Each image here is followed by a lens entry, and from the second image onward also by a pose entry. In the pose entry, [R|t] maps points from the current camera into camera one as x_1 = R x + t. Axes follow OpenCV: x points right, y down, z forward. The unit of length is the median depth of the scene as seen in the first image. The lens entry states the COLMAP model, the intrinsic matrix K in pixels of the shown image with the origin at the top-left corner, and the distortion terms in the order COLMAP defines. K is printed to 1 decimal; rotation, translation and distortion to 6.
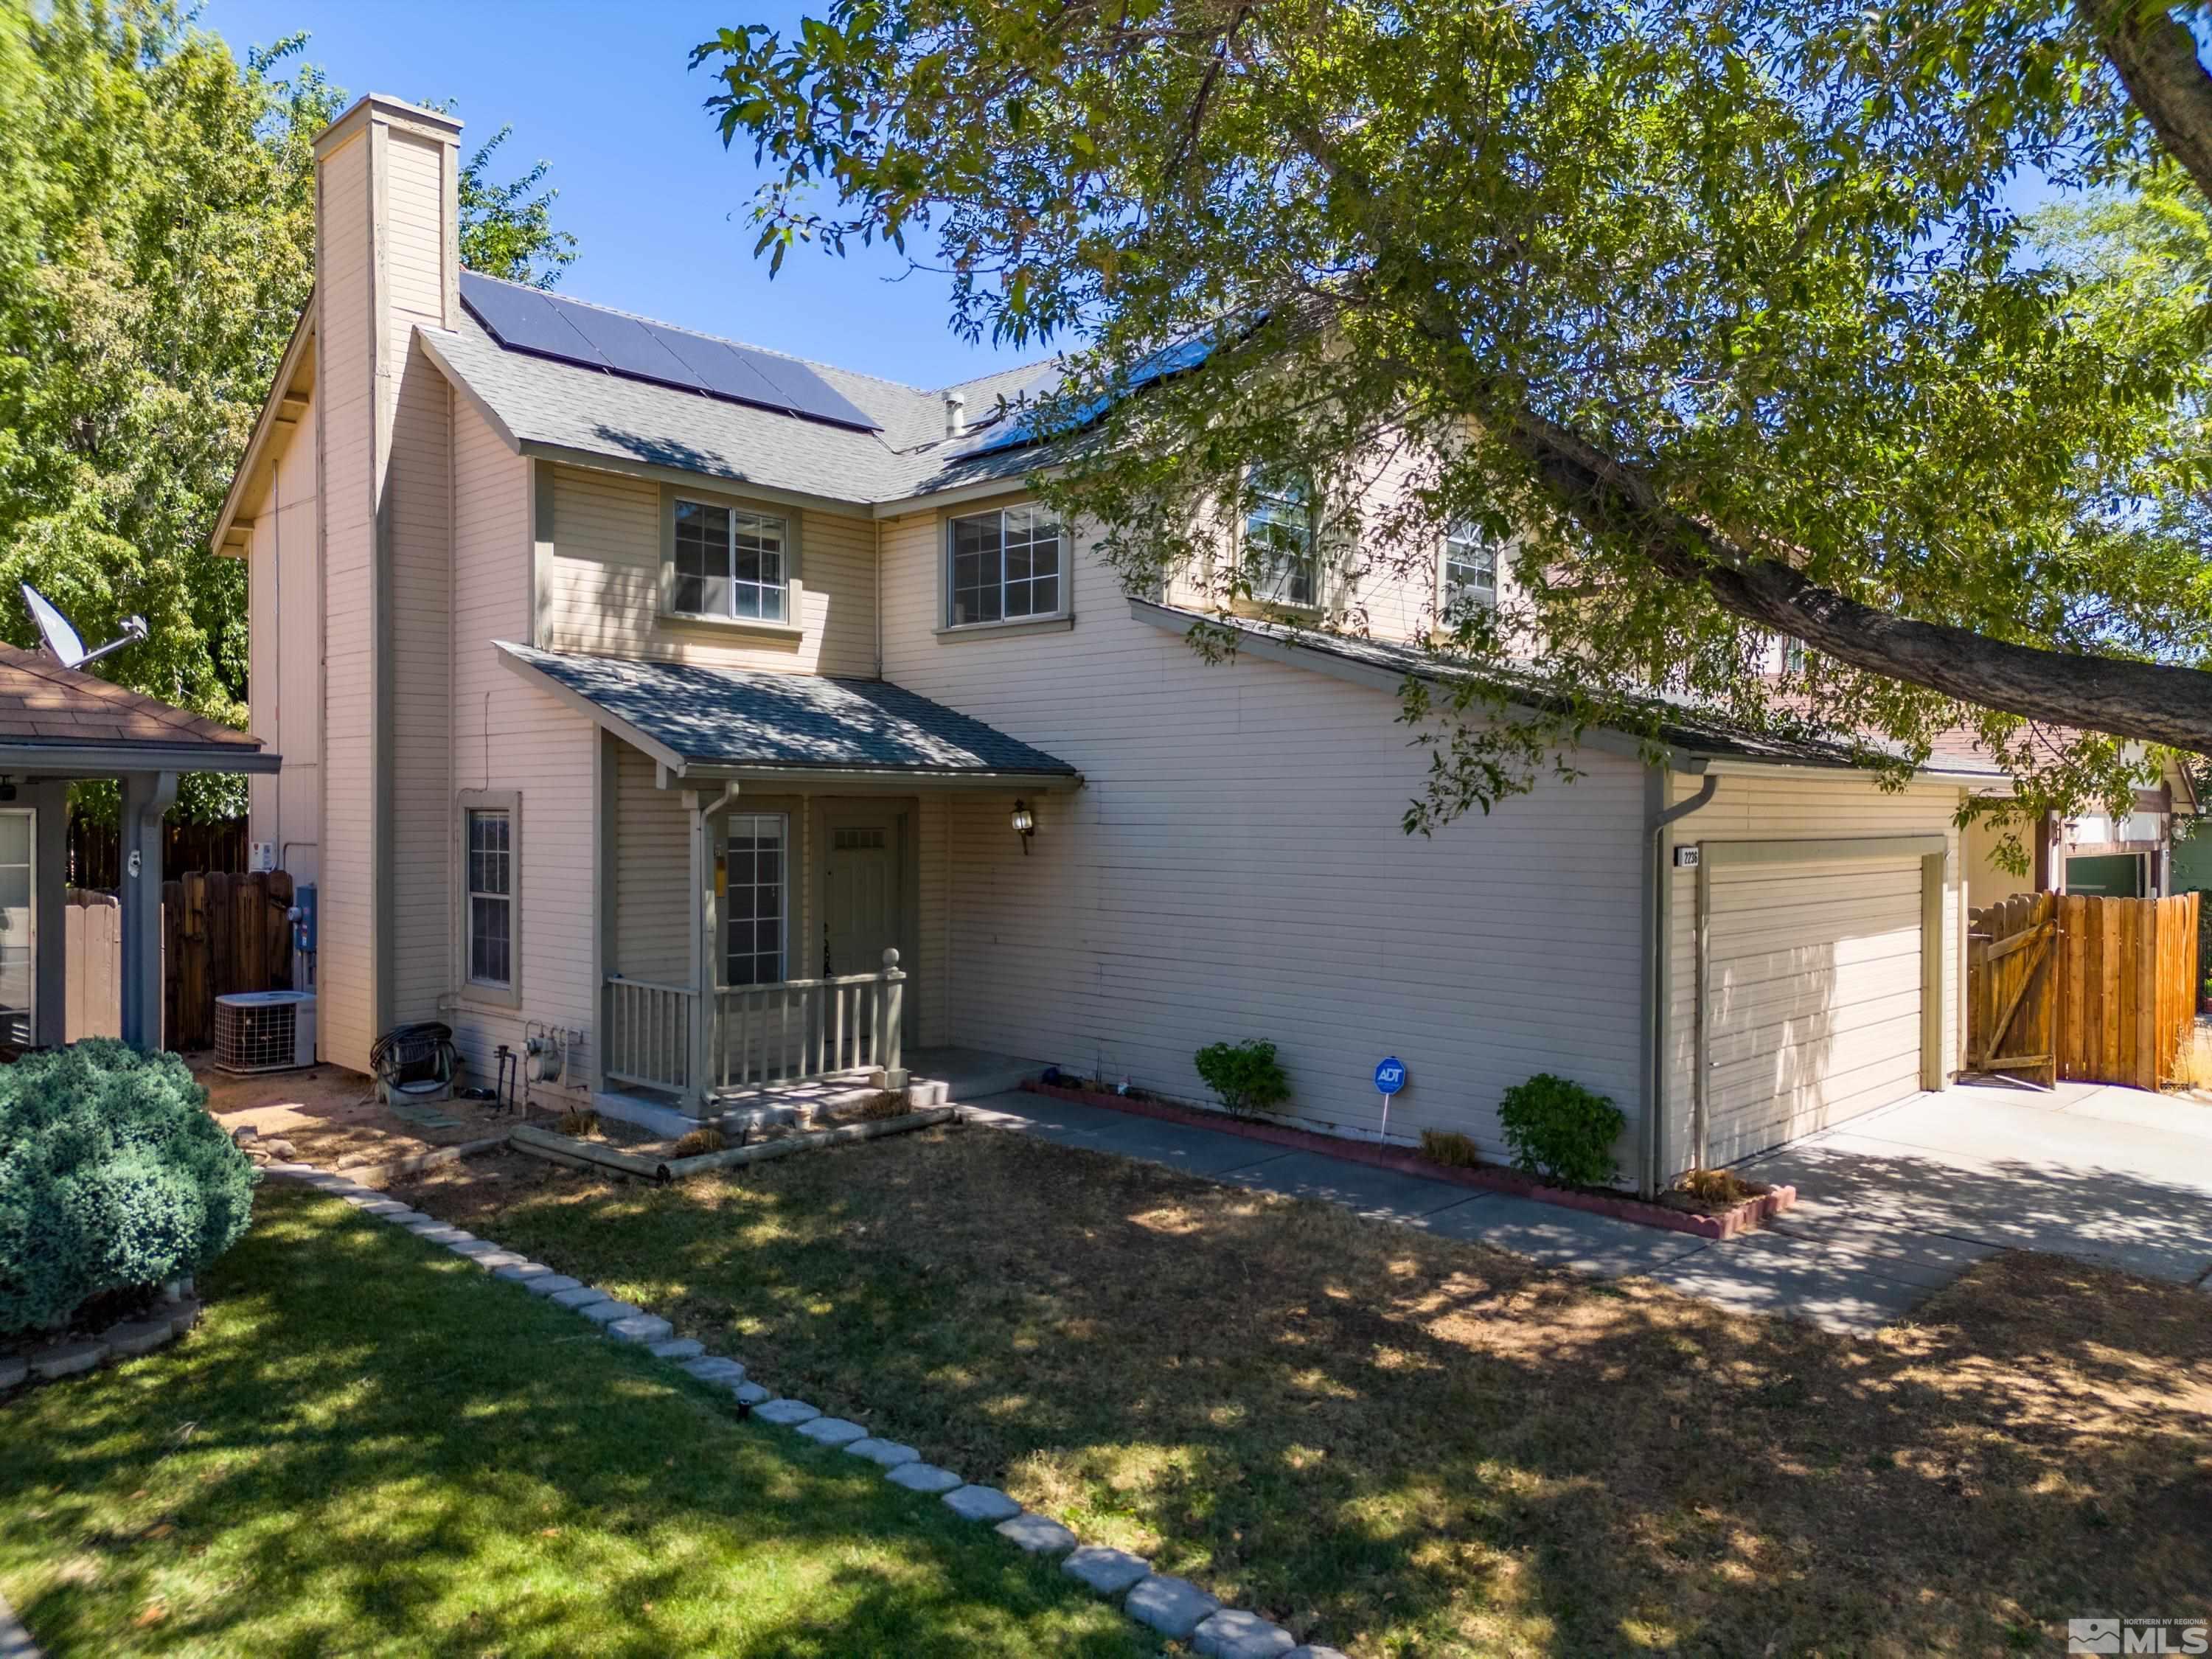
lens RADIAL K [[1534.0, 0, 1106.0], [0, 1534.0, 829.5], [0, 0, 1]] dist [0.027525, -0.000689]
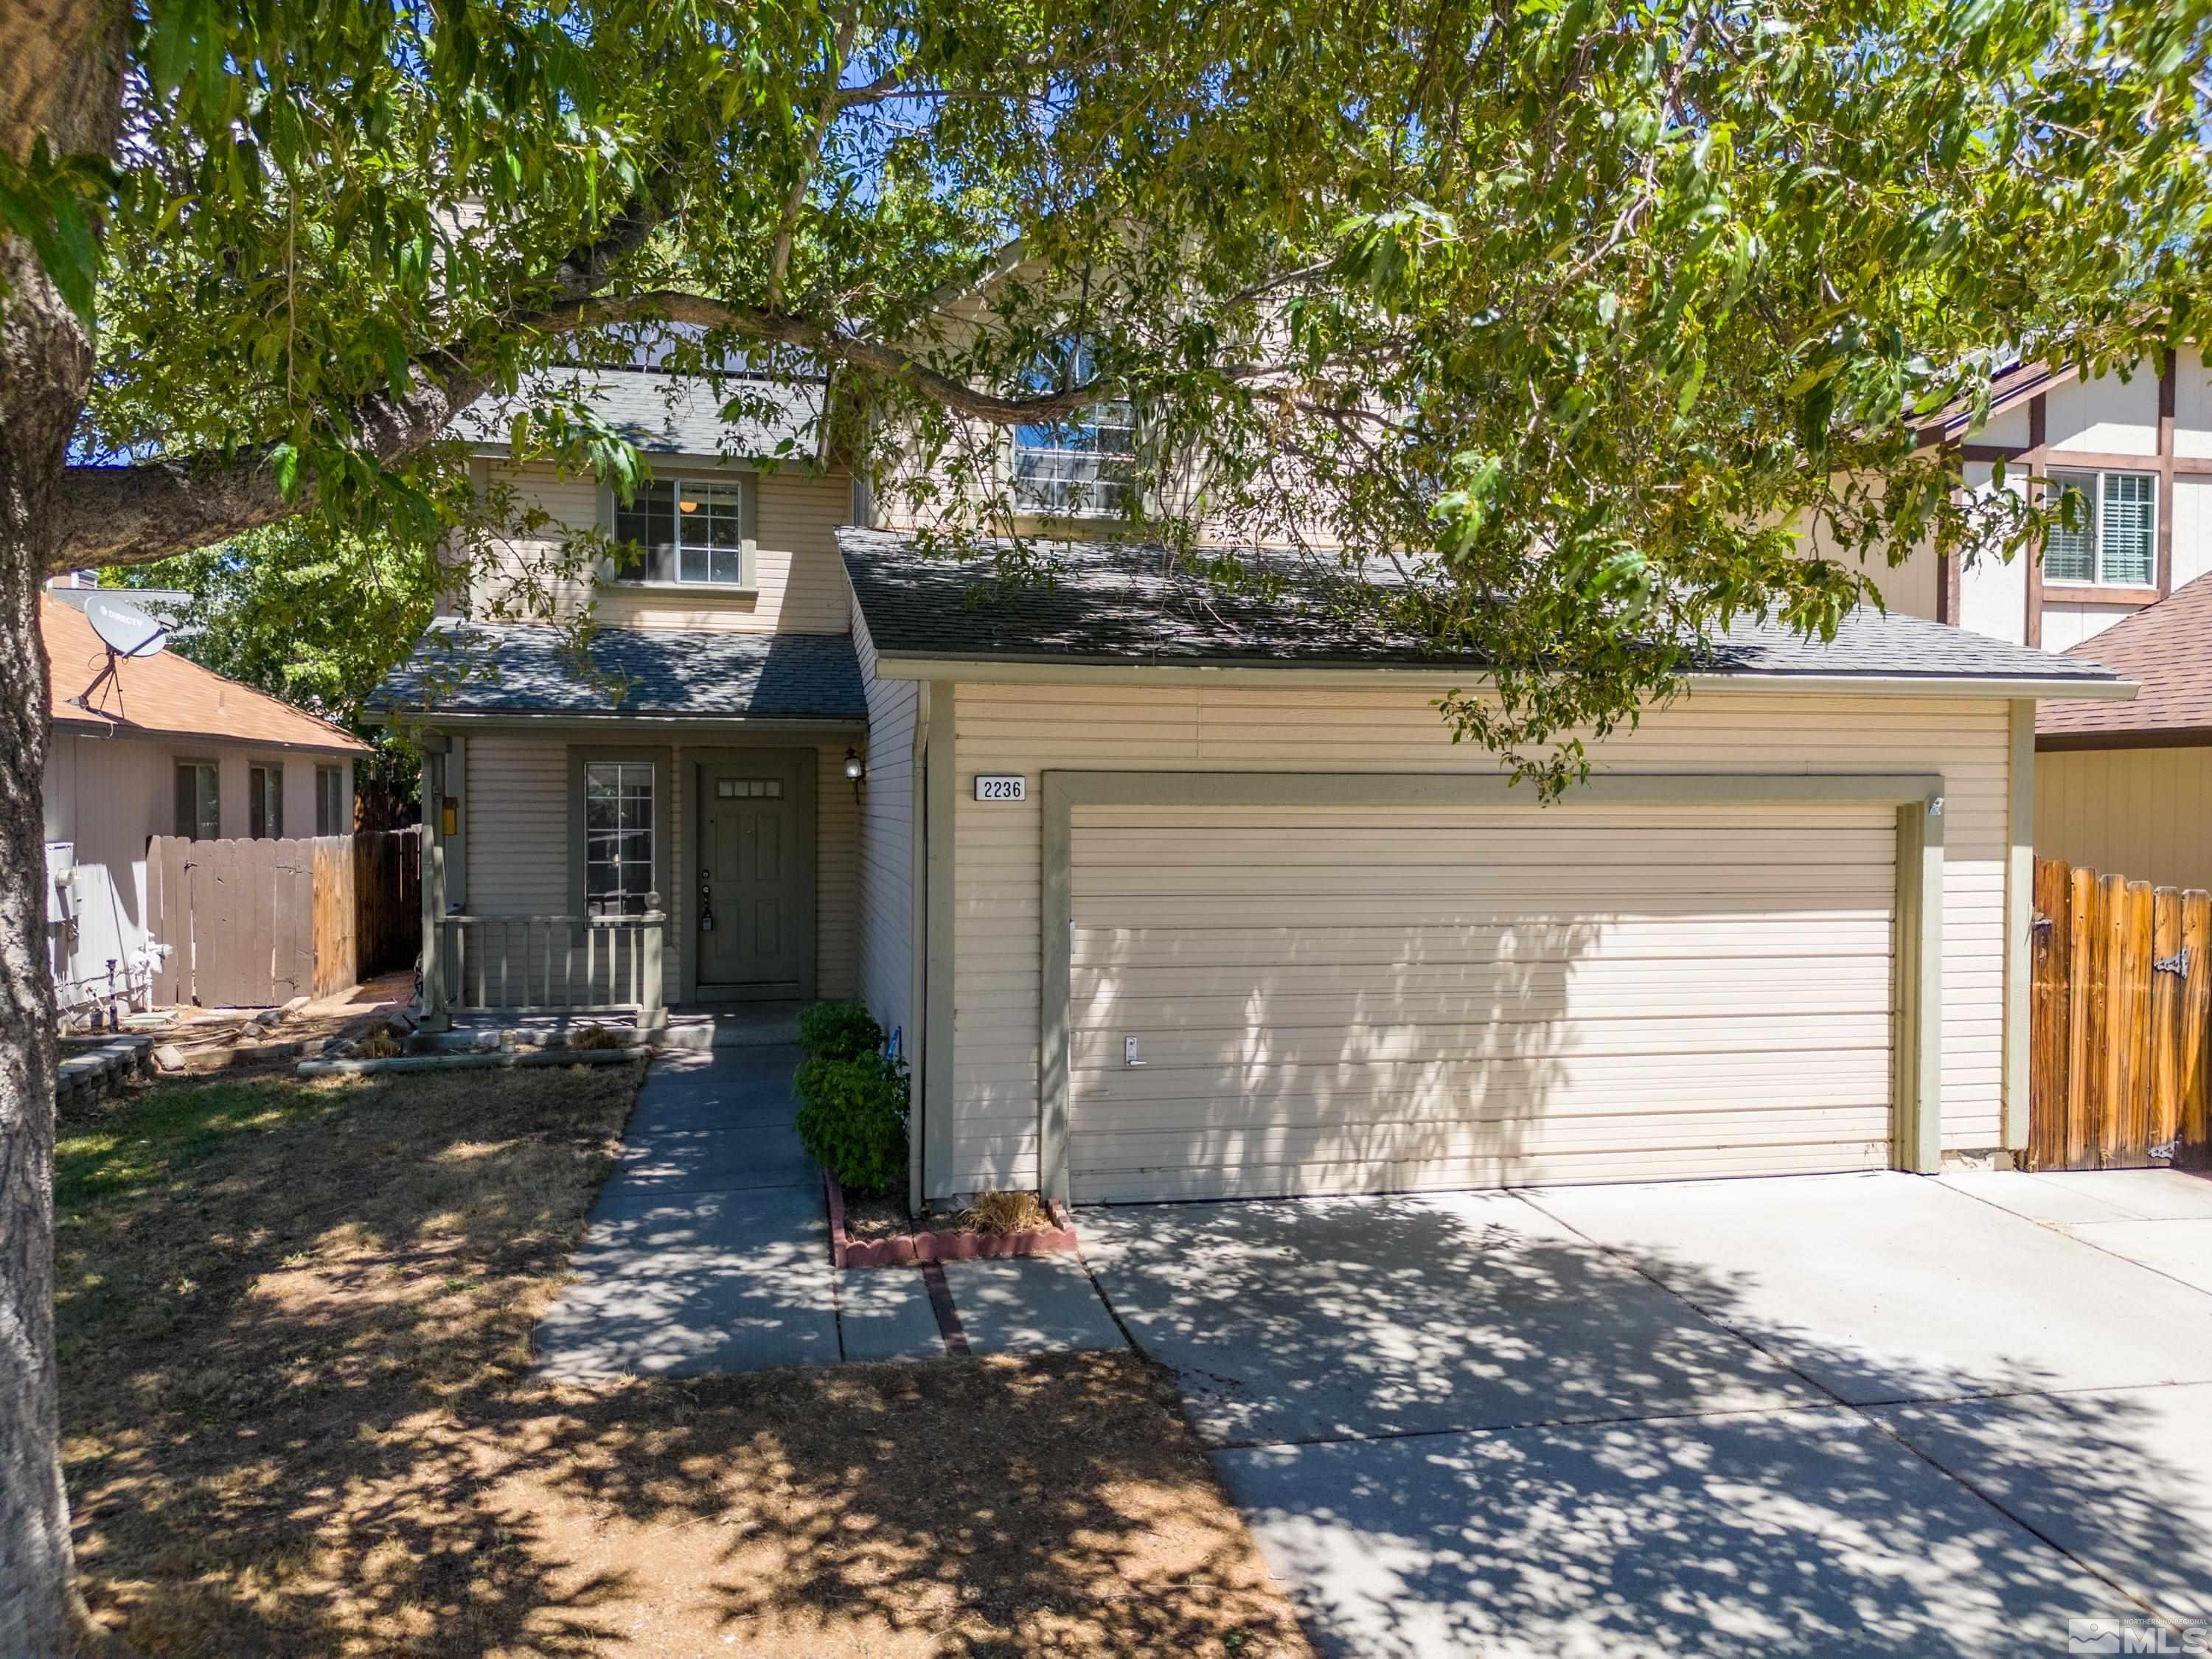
lens RADIAL K [[1534.0, 0, 1106.0], [0, 1534.0, 829.5], [0, 0, 1]] dist [0.027525, -0.000689]
pose [[0.837088, 0.011341, -0.546951, 0.607391], [-0.012555, 0.999920, 0.001519, 0.029619], [0.546924, 0.005595, 0.837163, 0.275378]]
